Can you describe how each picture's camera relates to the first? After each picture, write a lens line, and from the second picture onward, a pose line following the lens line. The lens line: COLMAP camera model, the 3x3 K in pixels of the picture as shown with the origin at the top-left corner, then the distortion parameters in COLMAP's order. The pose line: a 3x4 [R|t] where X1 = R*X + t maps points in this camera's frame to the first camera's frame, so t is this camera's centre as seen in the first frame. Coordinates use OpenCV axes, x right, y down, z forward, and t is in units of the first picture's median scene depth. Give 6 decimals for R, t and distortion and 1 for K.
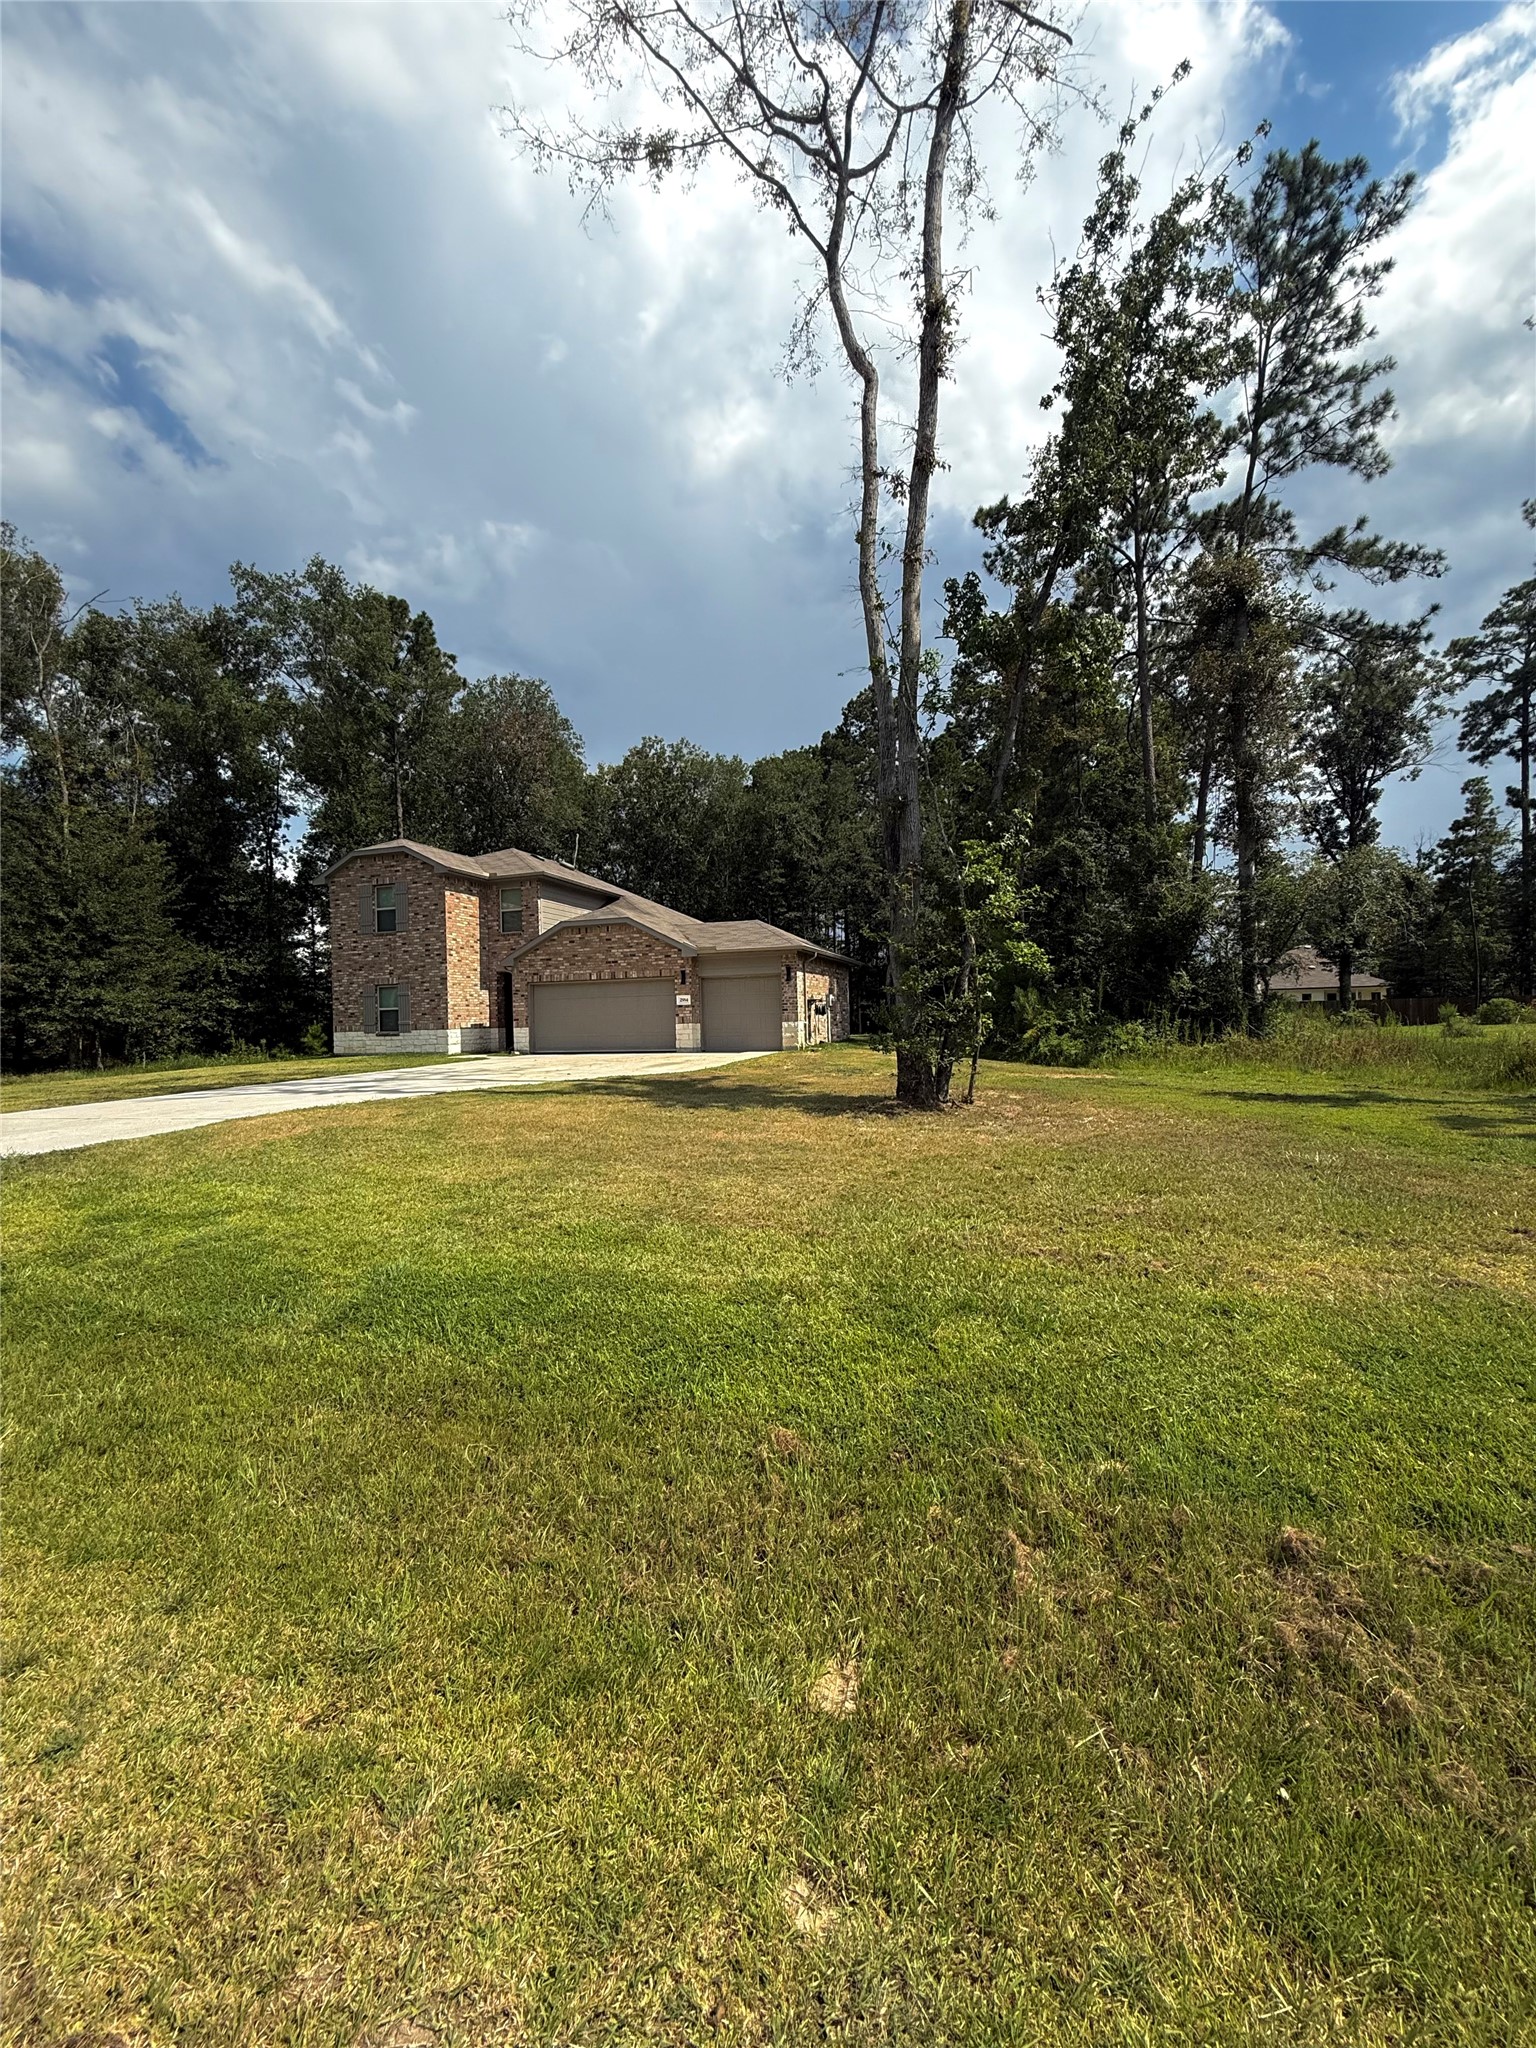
lens RADIAL K [[813.4, 0, 759.2], [0, 813.4, 1012.6], [0, 0, 1]] dist [0.000623, -0.000087]
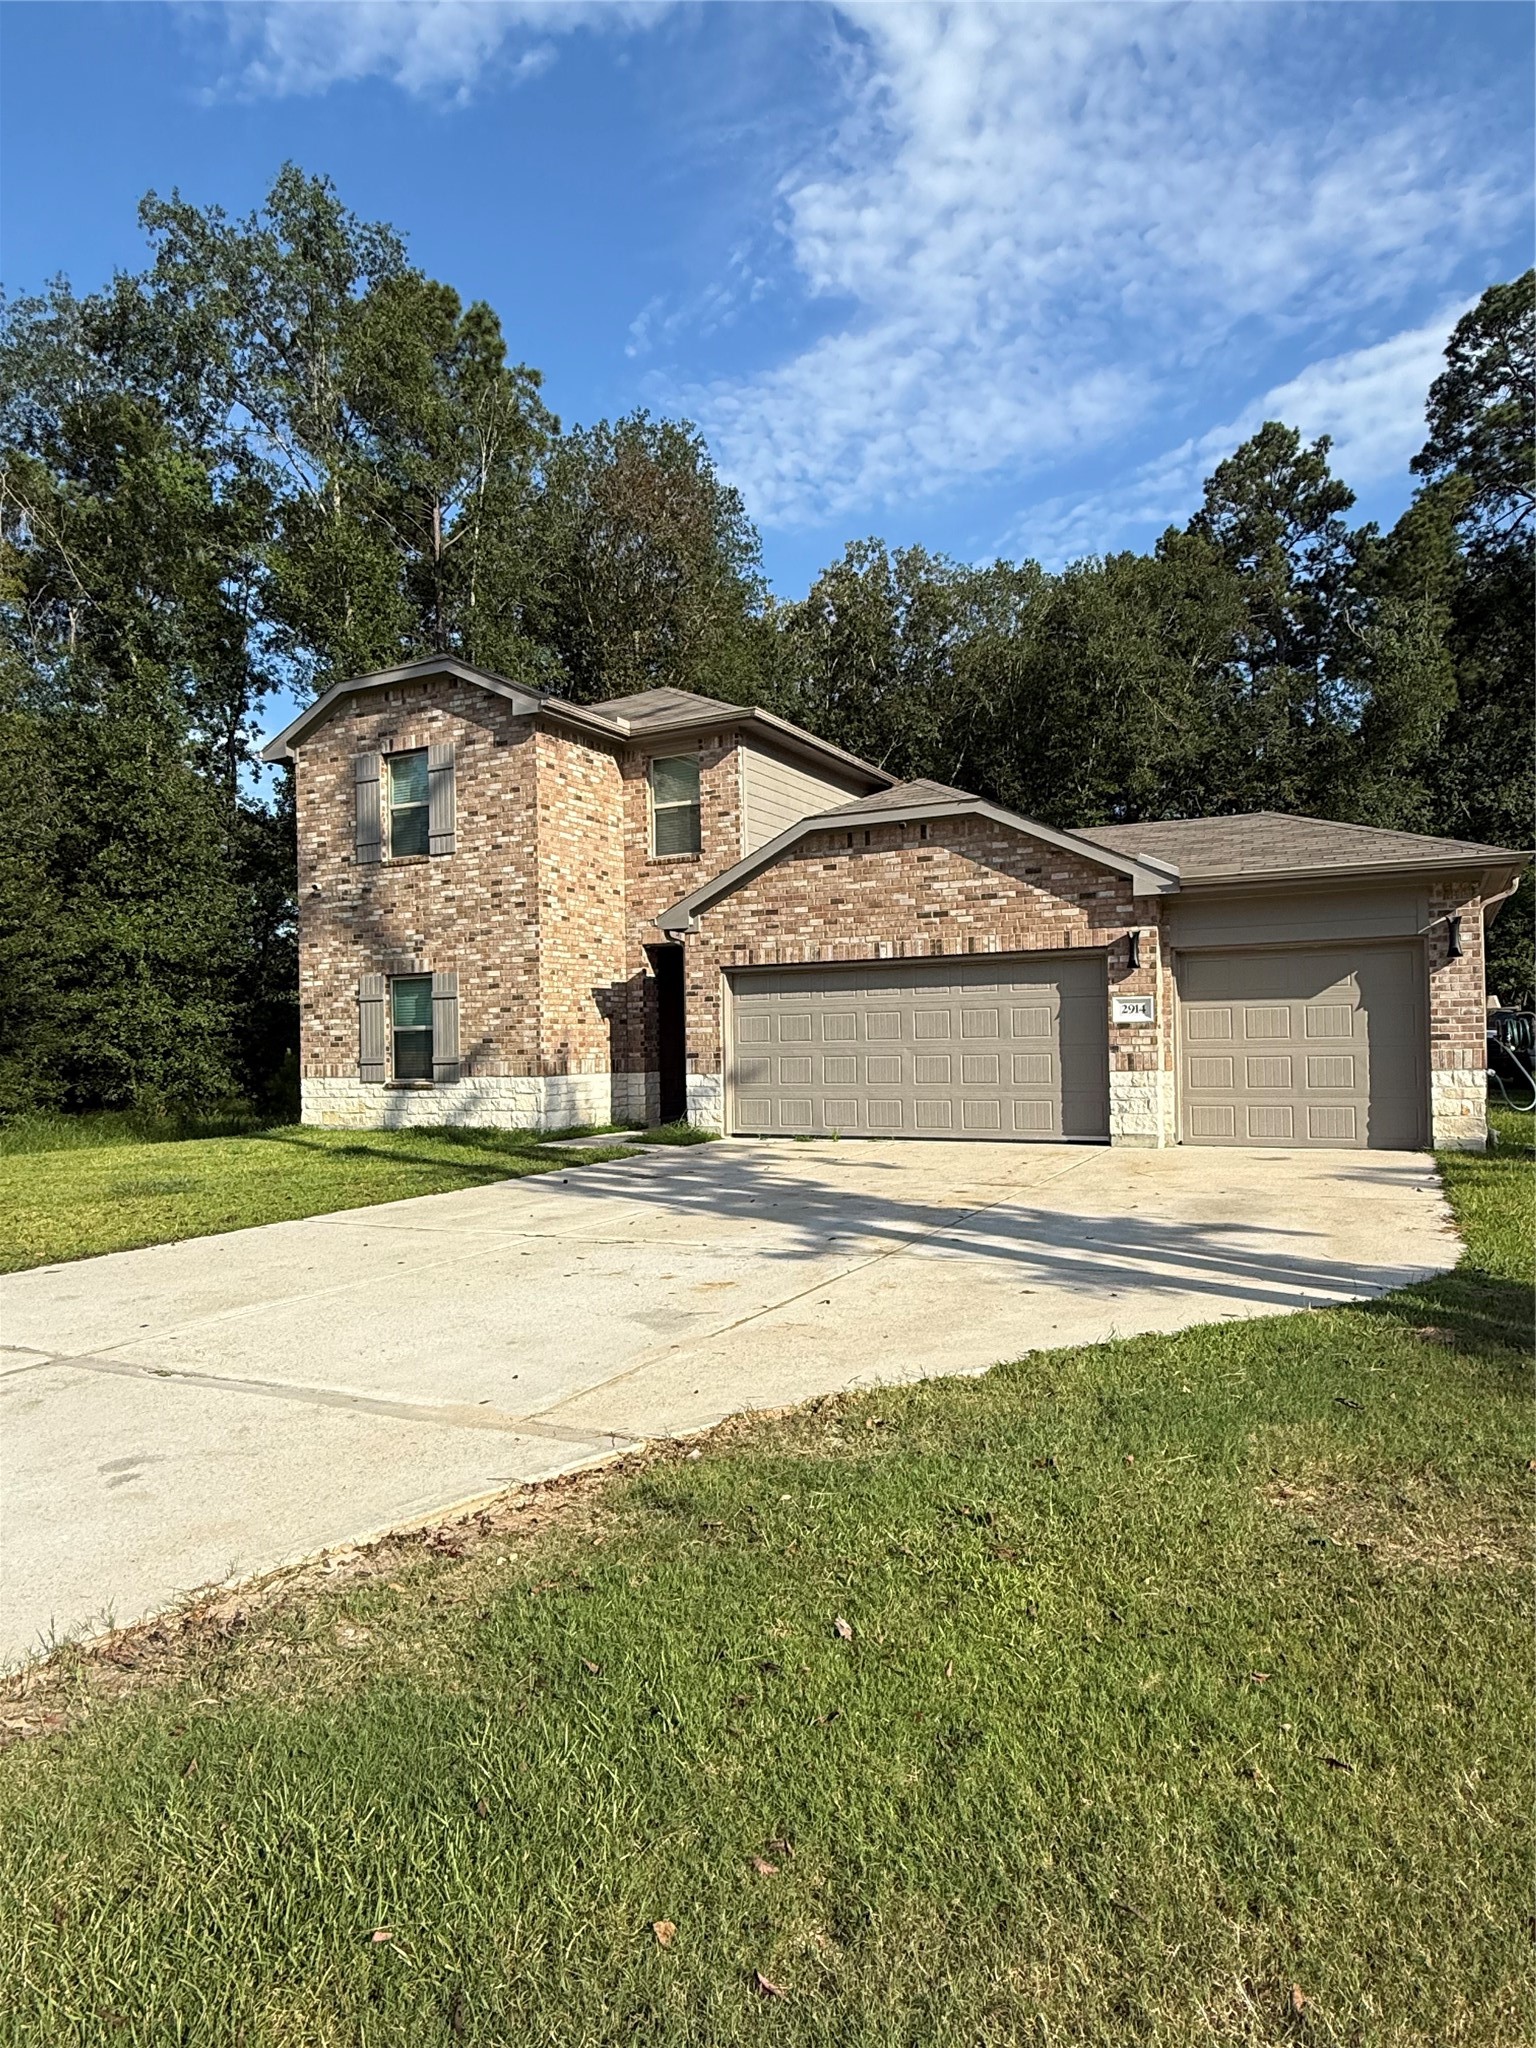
lens RADIAL K [[1241.6, 0, 771.4], [0, 1241.6, 1029.3], [0, 0, 1]] dist [-0.003128, 0.000625]
pose [[0.987418, 0.003341, -0.158100, -0.087396], [-0.003037, 0.999993, 0.002162, -0.003352], [0.158106, -0.001654, 0.987421, 0.203679]]
